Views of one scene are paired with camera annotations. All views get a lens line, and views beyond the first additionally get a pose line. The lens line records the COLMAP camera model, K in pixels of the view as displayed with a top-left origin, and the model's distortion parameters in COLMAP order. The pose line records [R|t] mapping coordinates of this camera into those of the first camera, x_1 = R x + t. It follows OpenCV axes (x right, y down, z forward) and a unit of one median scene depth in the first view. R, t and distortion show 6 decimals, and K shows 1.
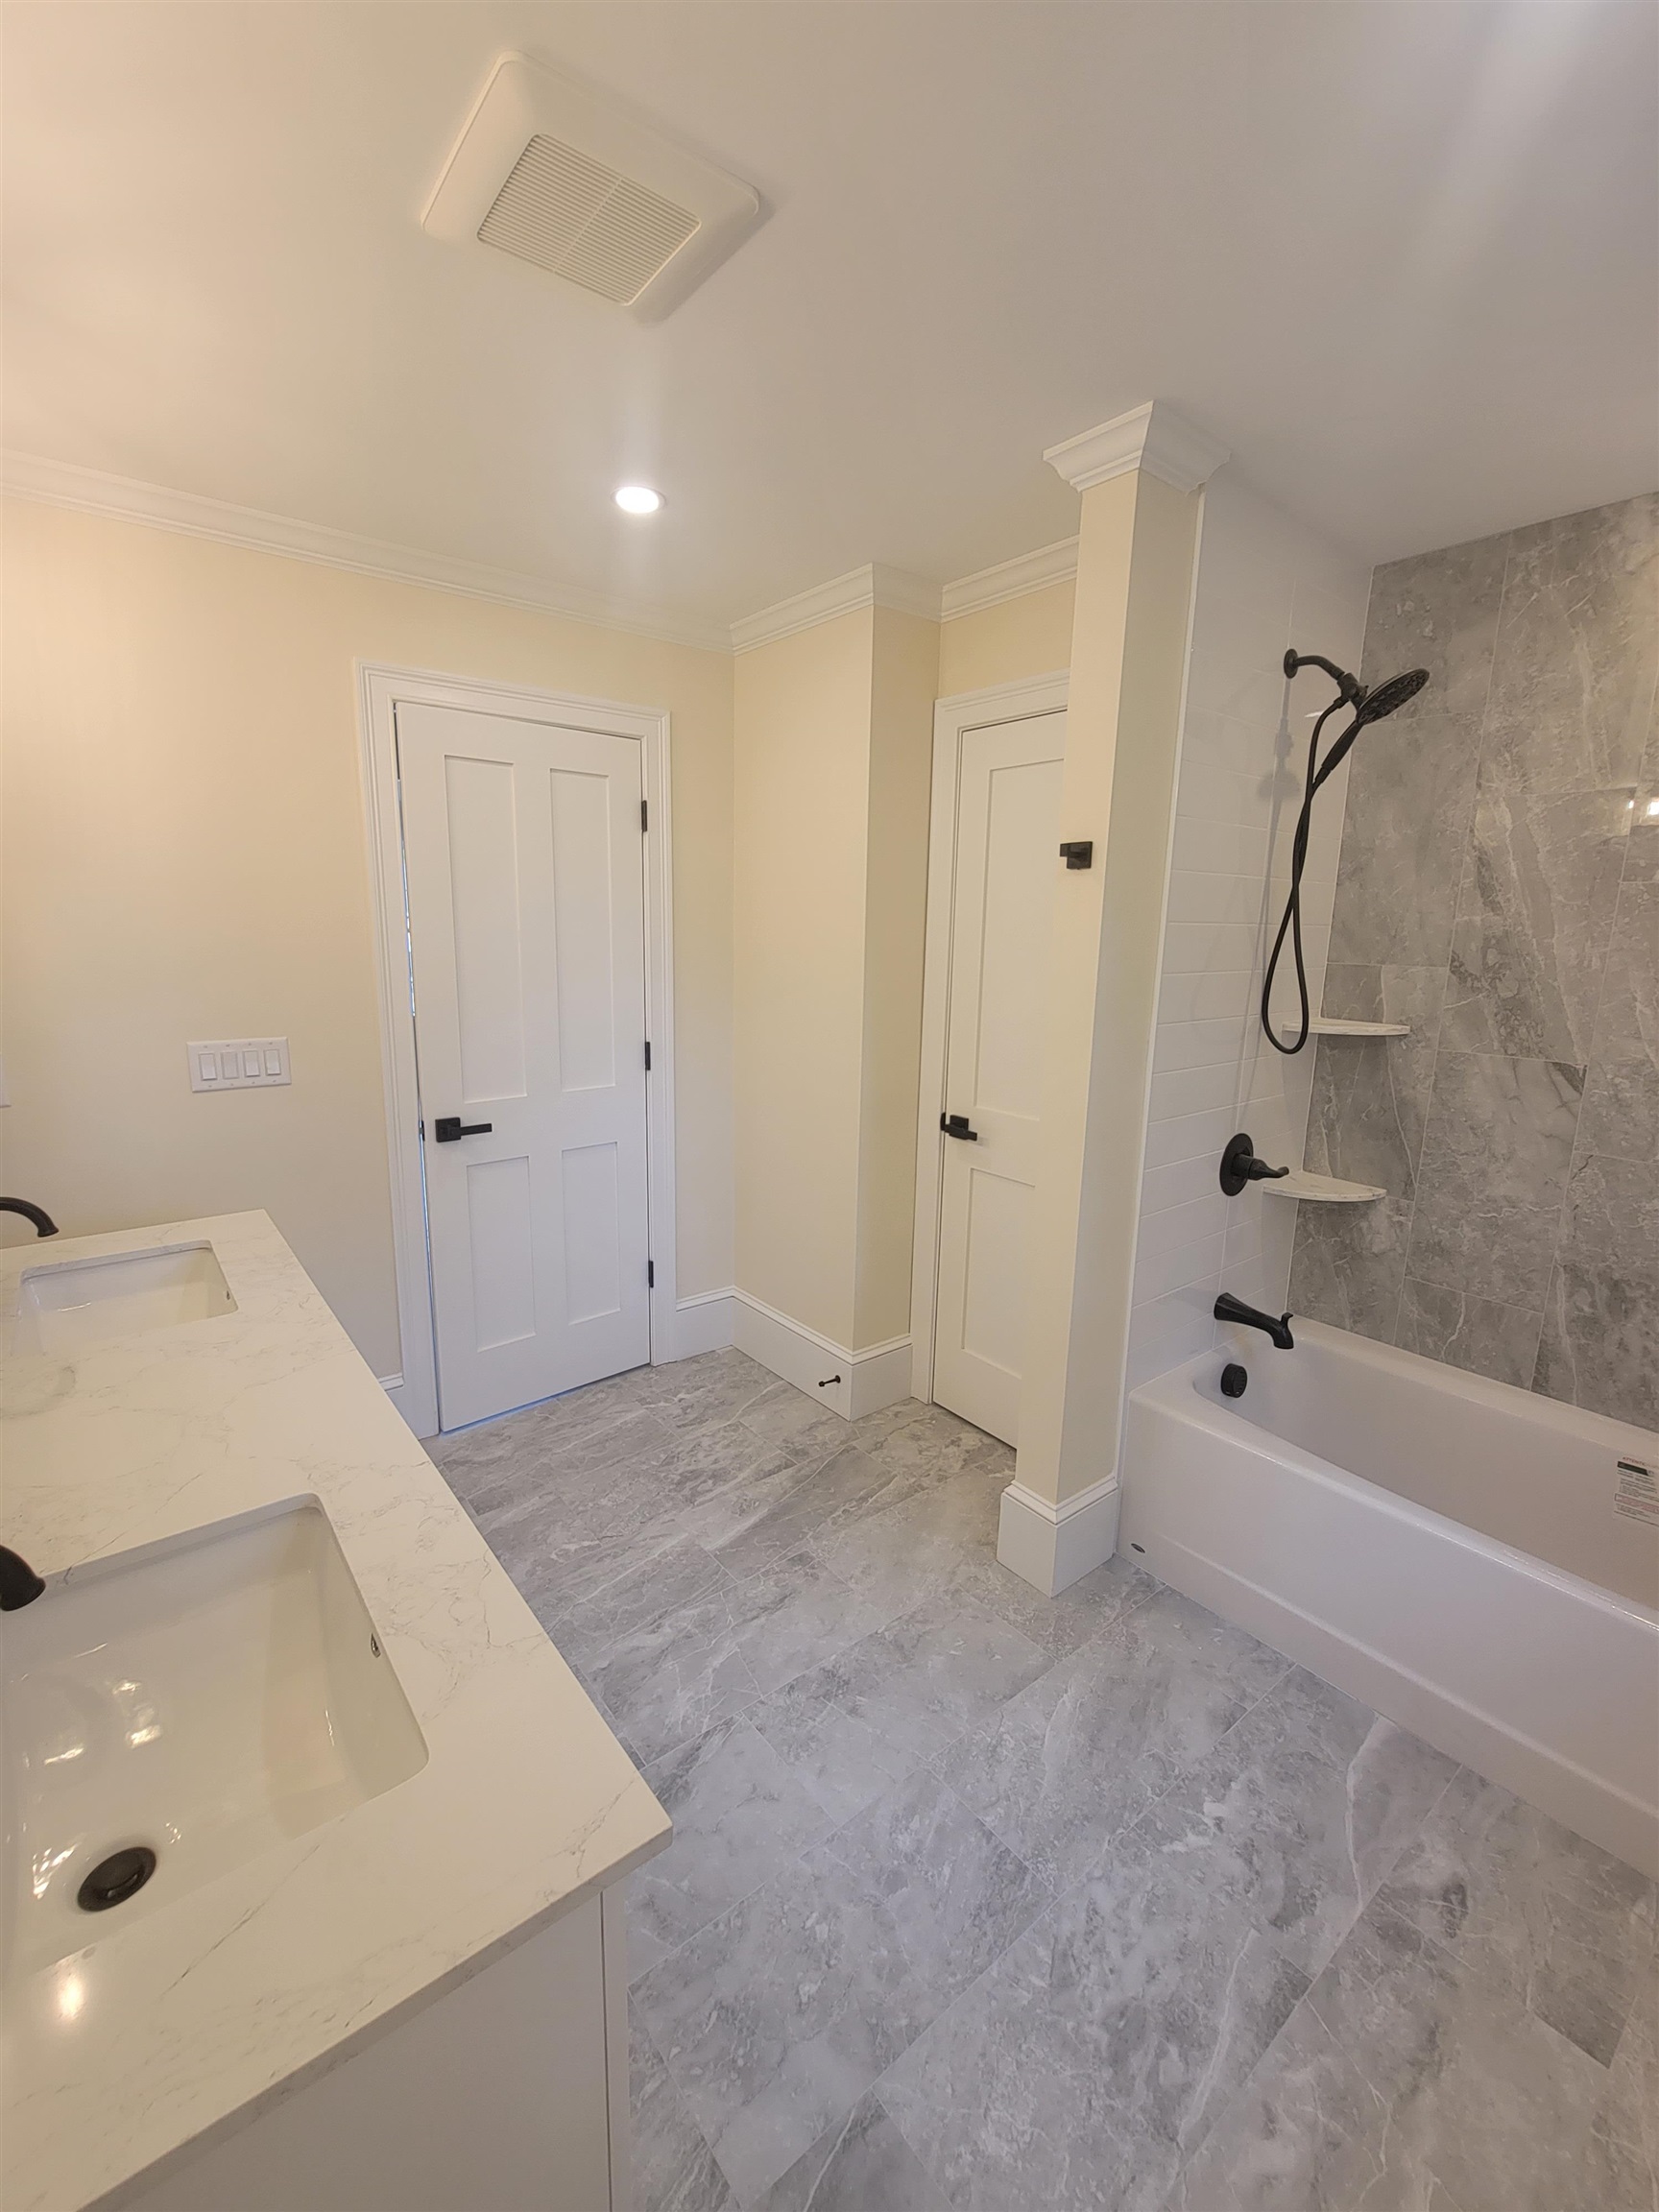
lens RADIAL K [[930.3, 0, 809.9], [0, 930.3, 1108.0], [0, 0, 1]] dist [-0.005135, -0.000029]
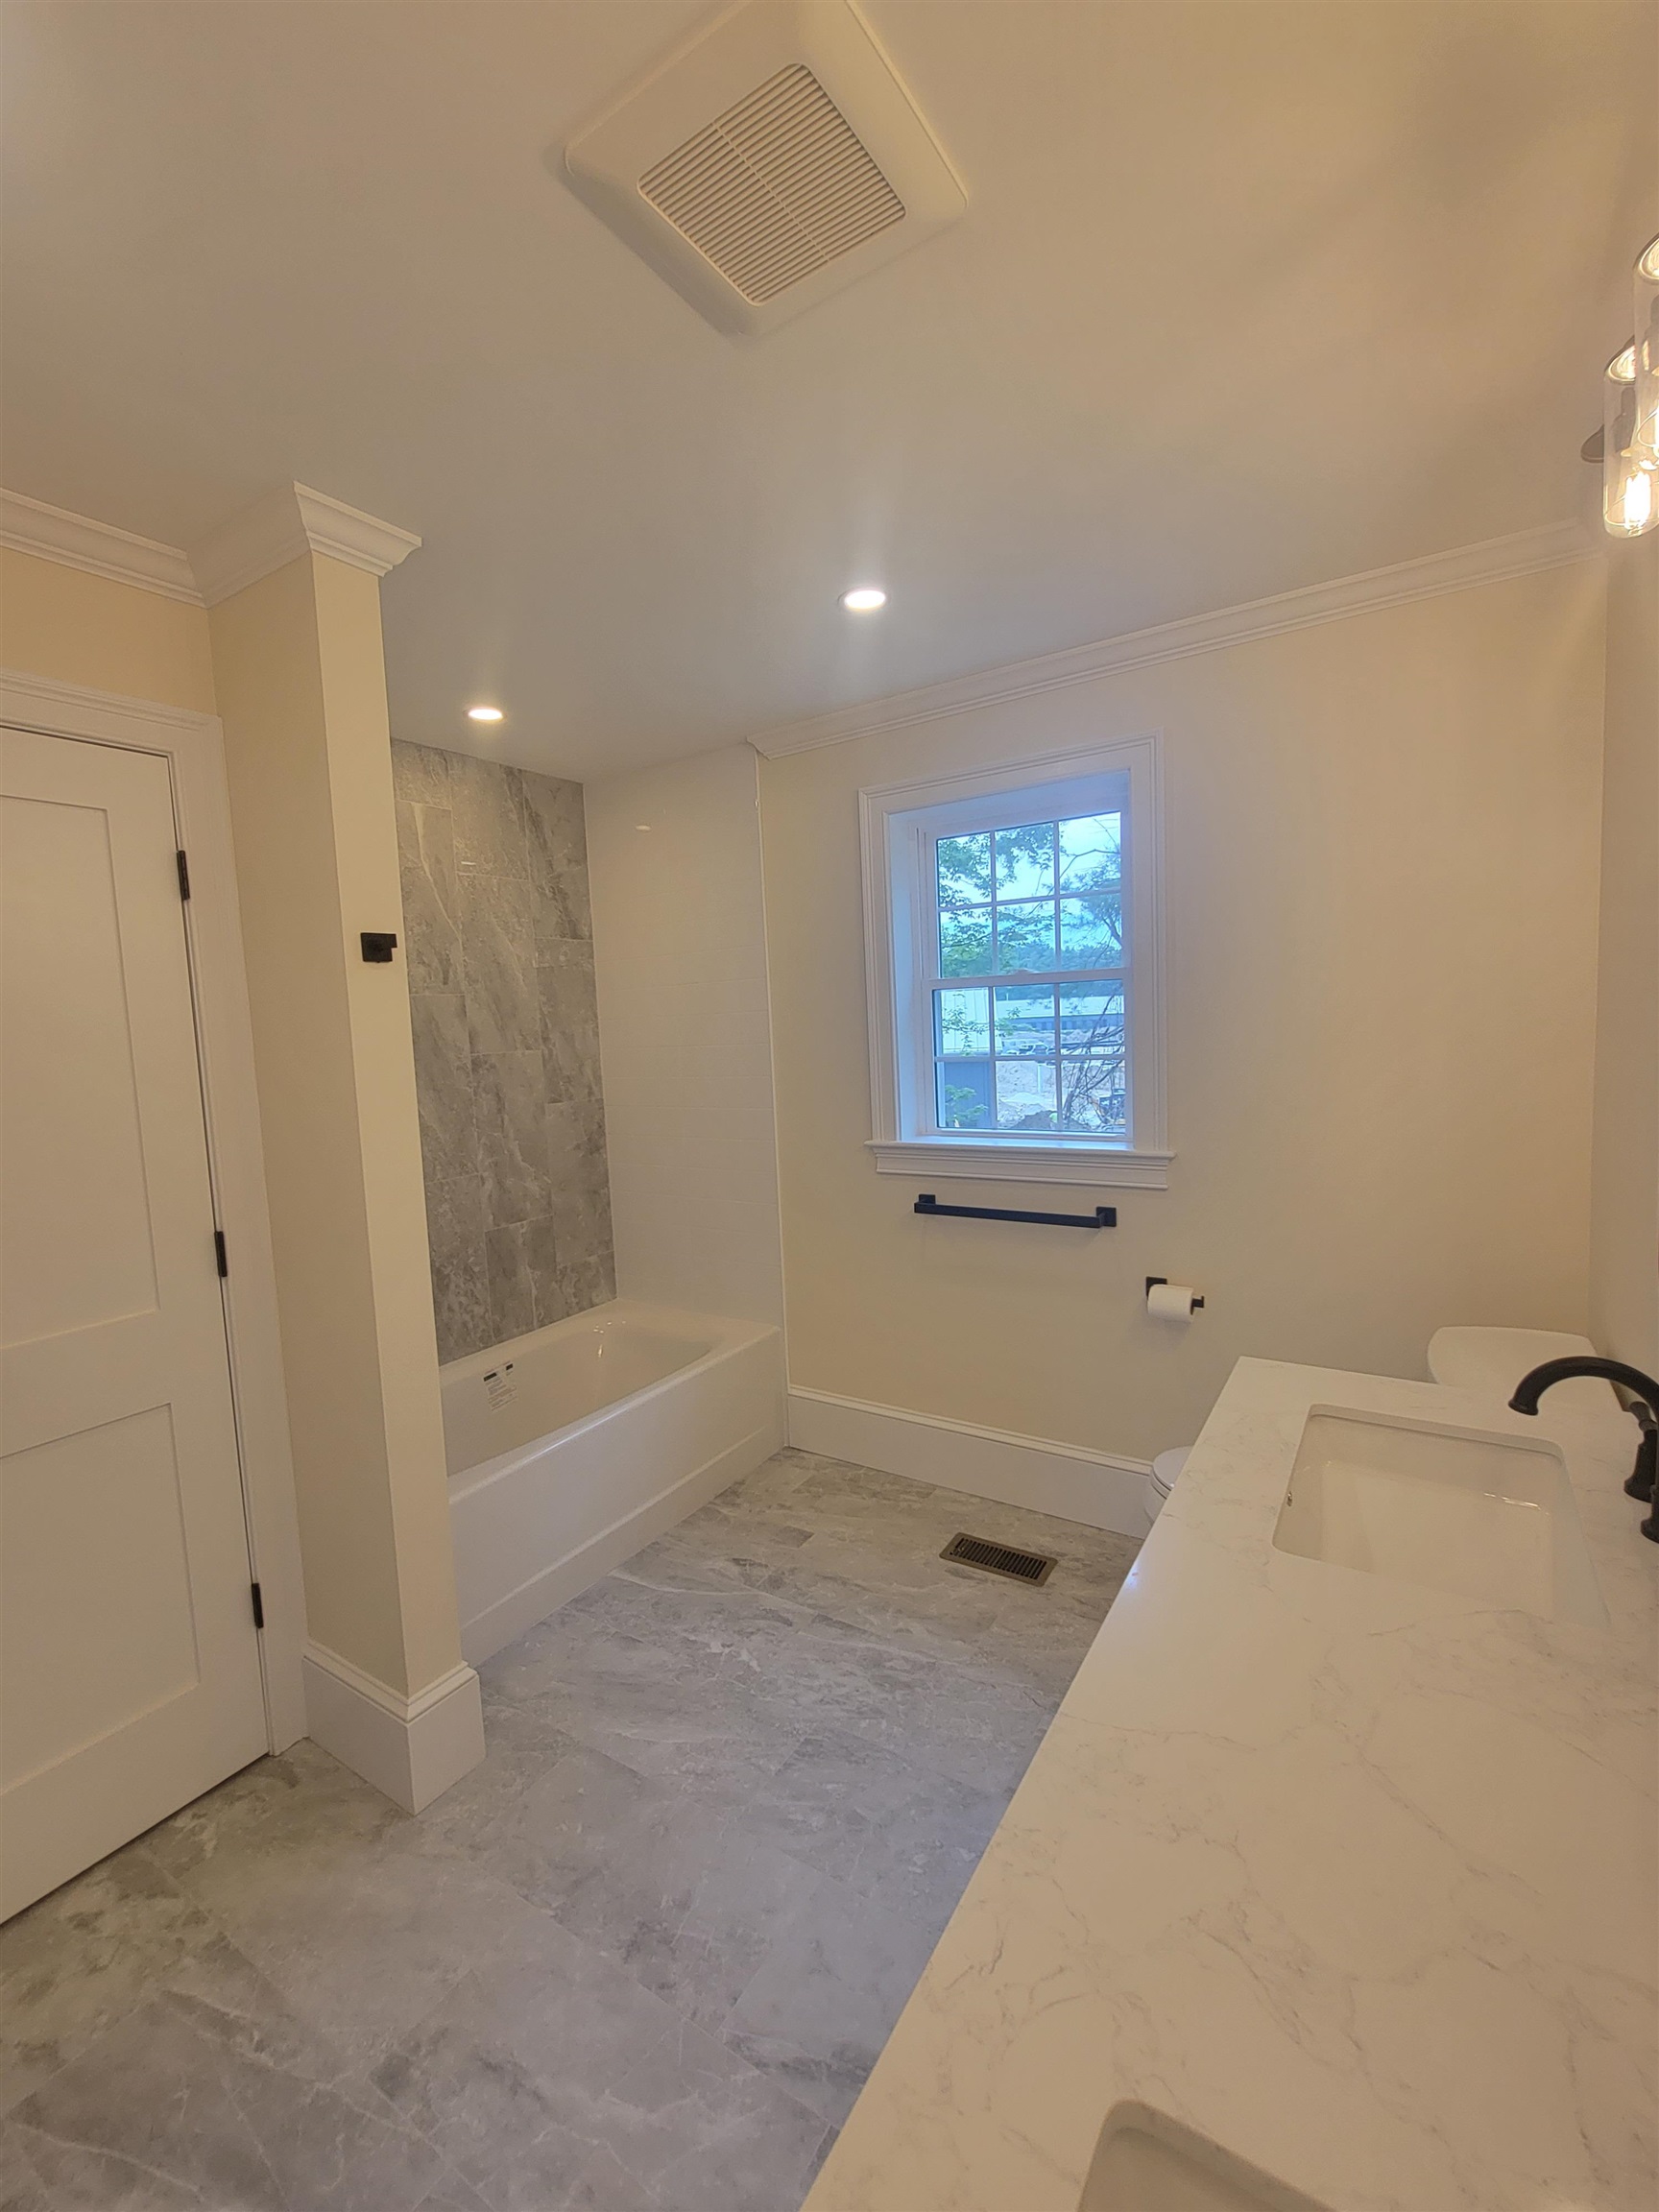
lens RADIAL K [[929.0, 0, 802.1], [0, 929.0, 1109.7], [0, 0, 1]] dist [-0.001747, 0.000899]
pose [[-0.309714, -0.090676, 0.946496, -0.793546], [0.228822, 0.959079, 0.166757, -0.195788], [-0.922886, 0.268226, -0.276292, 1.003134]]
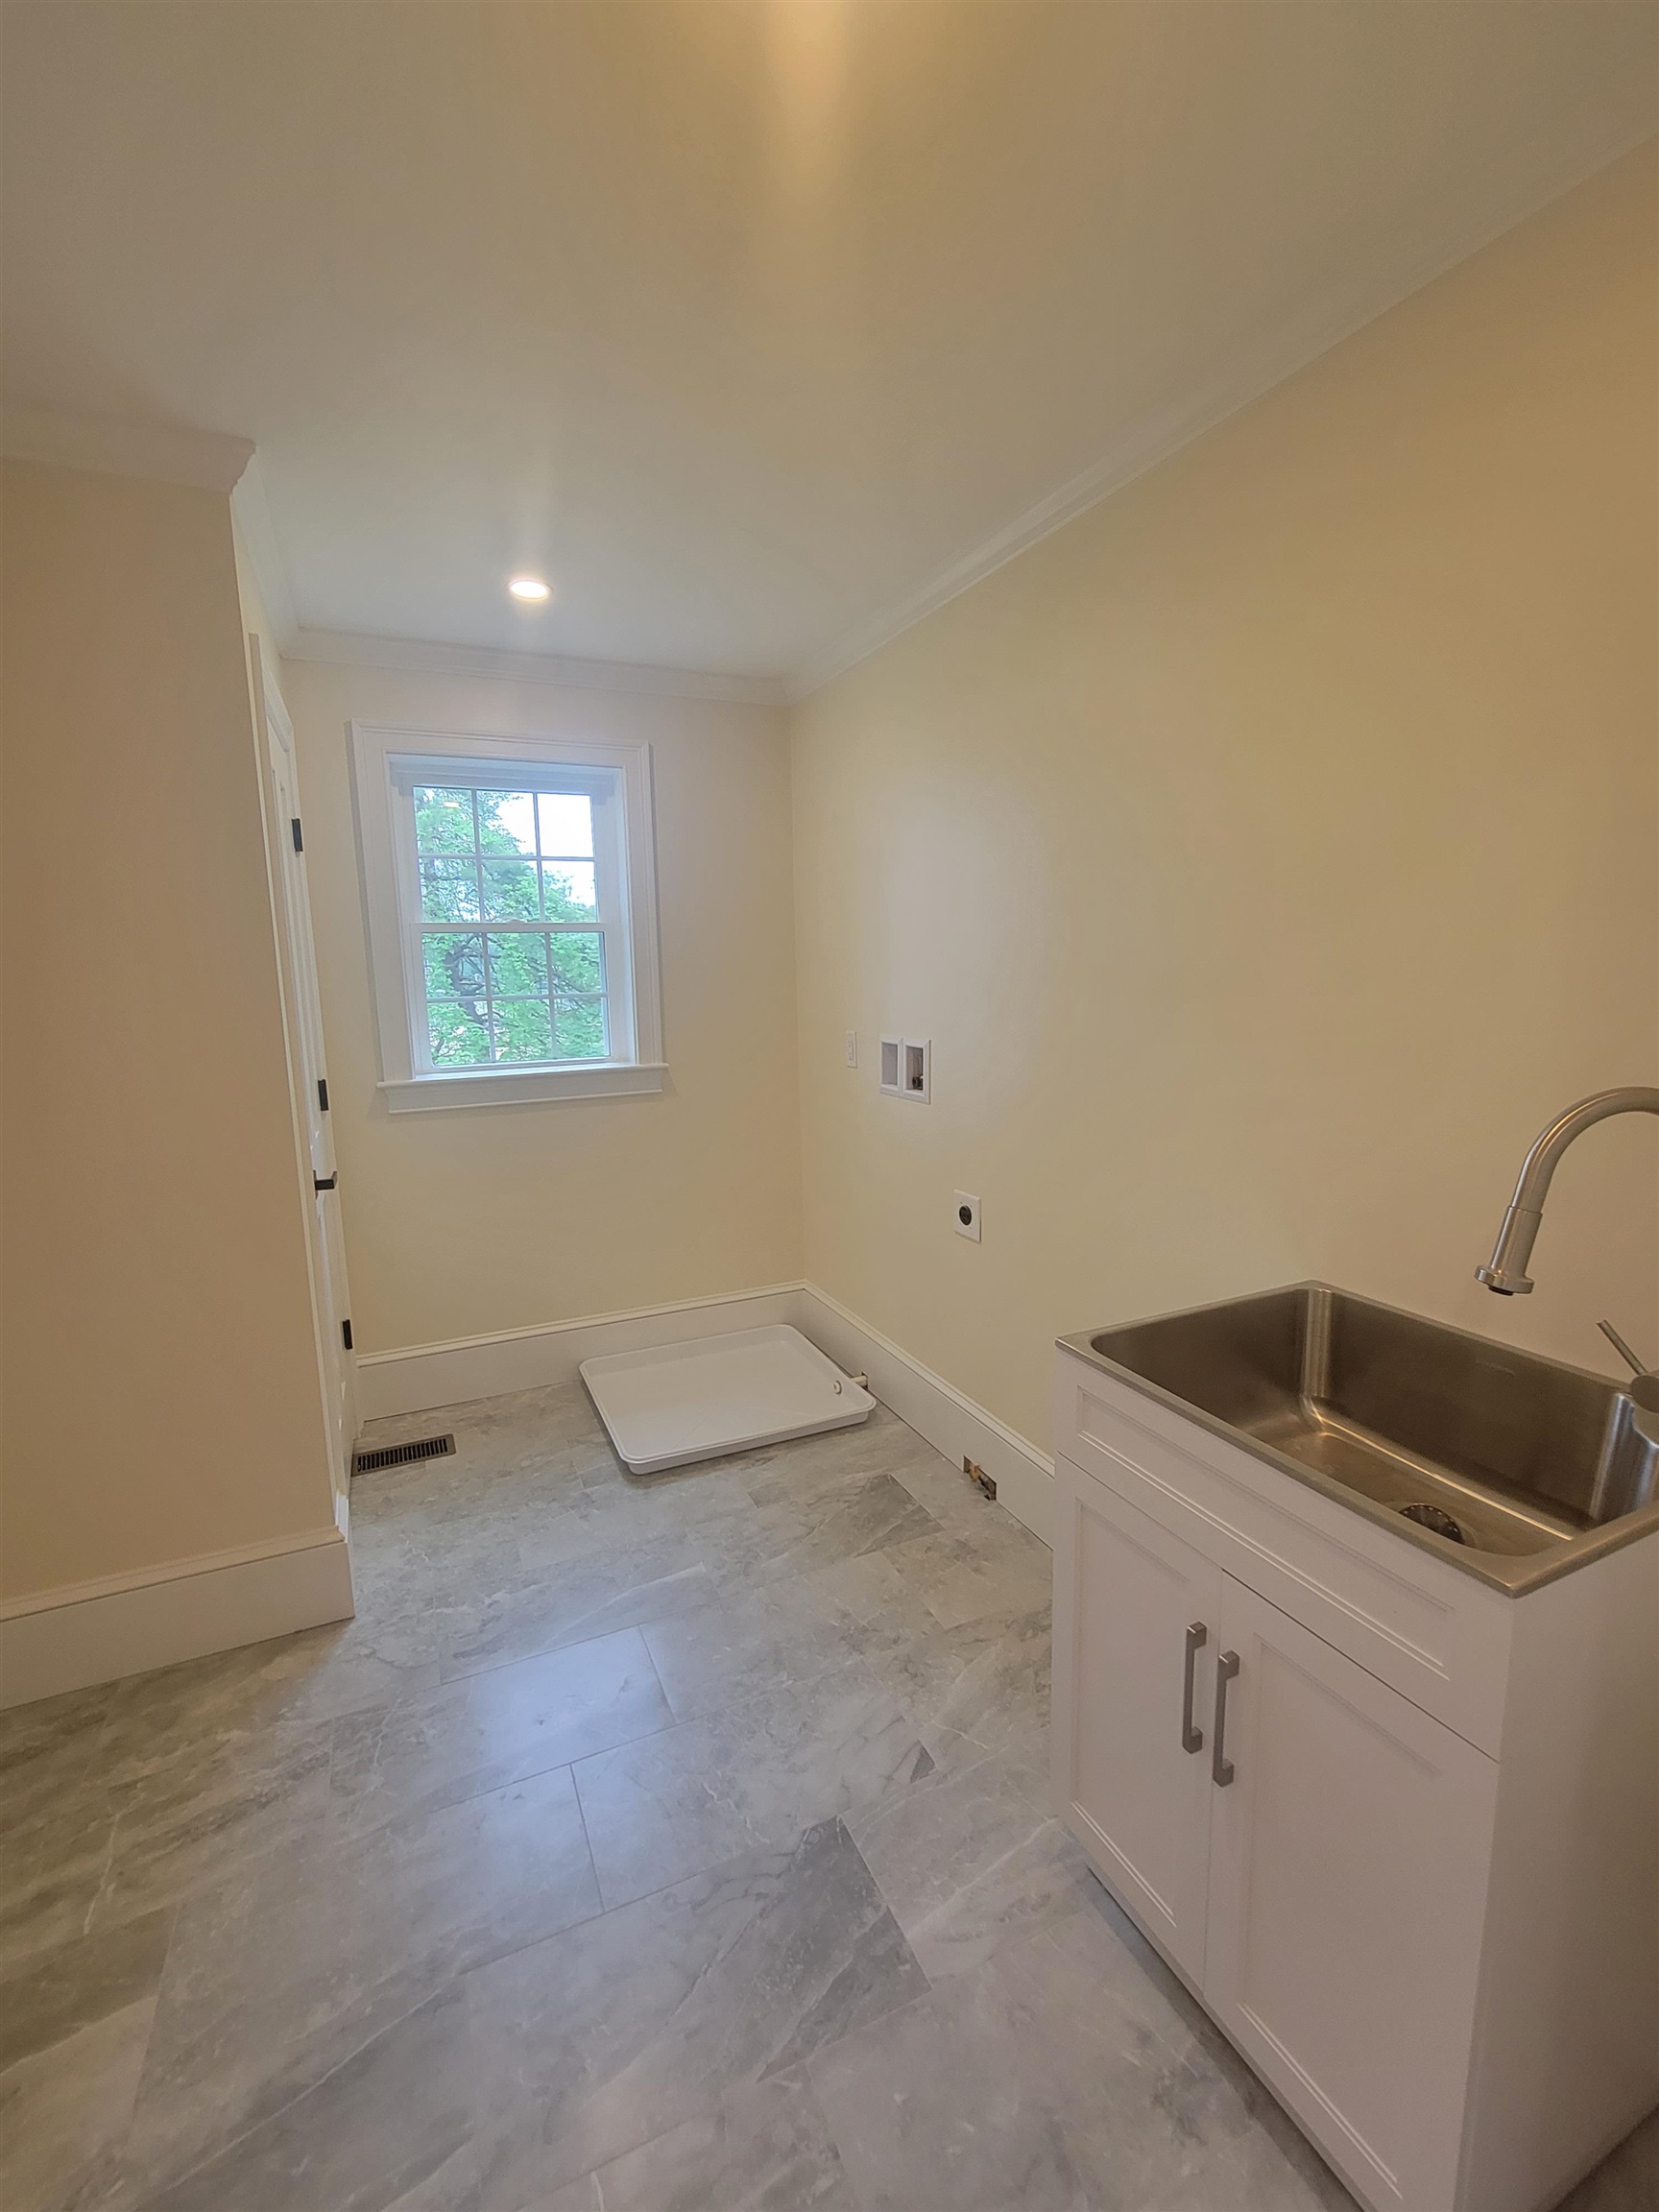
lens RADIAL K [[929.0, 0, 802.1], [0, 929.0, 1109.7], [0, 0, 1]] dist [-0.001747, 0.000899]
pose [[-0.965983, -0.038920, 0.255660, -0.392673], [0.056156, 0.933450, 0.354283, -0.341344], [-0.252435, 0.356589, -0.899512, 1.792319]]
